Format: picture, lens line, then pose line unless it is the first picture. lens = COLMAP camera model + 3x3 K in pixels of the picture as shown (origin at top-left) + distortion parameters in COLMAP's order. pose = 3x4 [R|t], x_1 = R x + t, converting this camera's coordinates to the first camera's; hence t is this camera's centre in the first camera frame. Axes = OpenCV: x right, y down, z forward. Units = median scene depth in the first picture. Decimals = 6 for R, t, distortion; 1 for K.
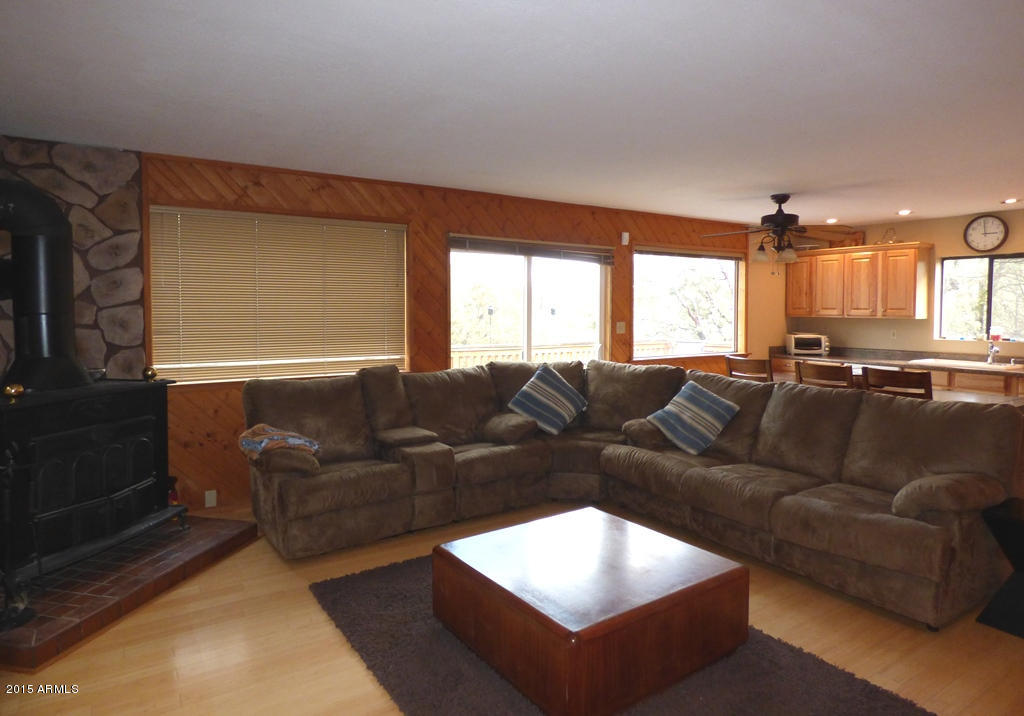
lens RADIAL K [[656.2, 0, 533.6], [0, 656.2, 333.9], [0, 0, 1]] dist [-0.002218, -0.000397]
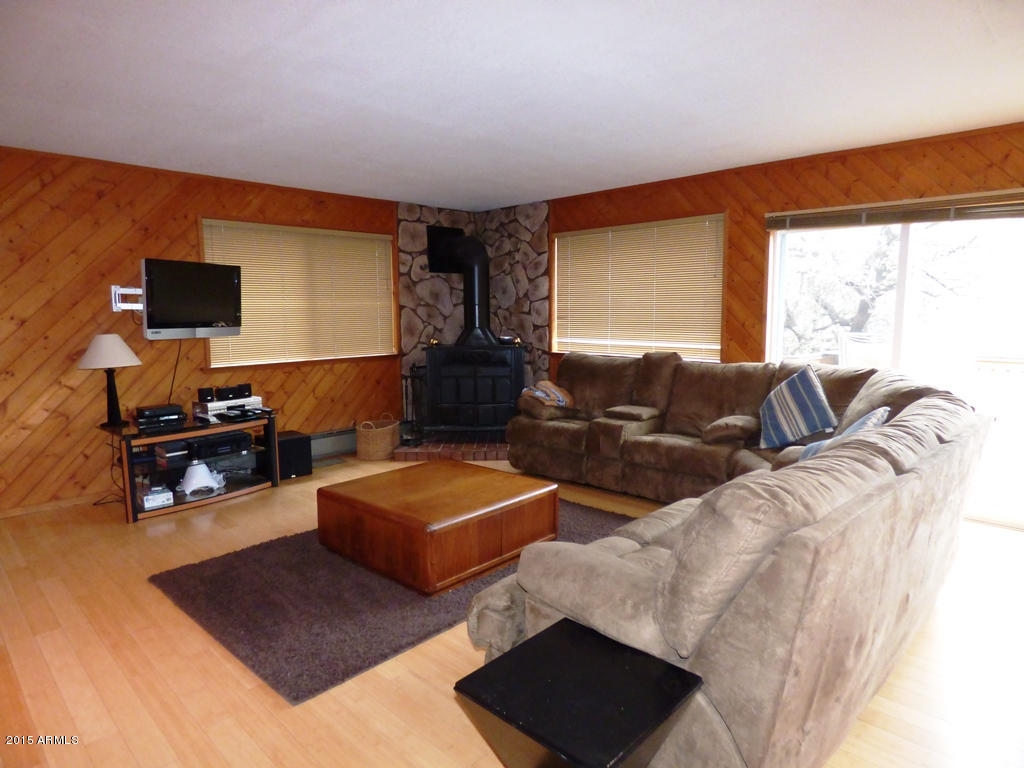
lens RADIAL K [[632.7, 0, 511.0], [0, 632.7, 382.6], [0, 0, 1]] dist [-0.004353, -0.001298]
pose [[0.184331, 0.119003, -0.975633, 0.890346], [-0.019512, 0.992891, 0.117421, -0.023550], [0.982670, -0.002608, 0.185343, 0.634273]]
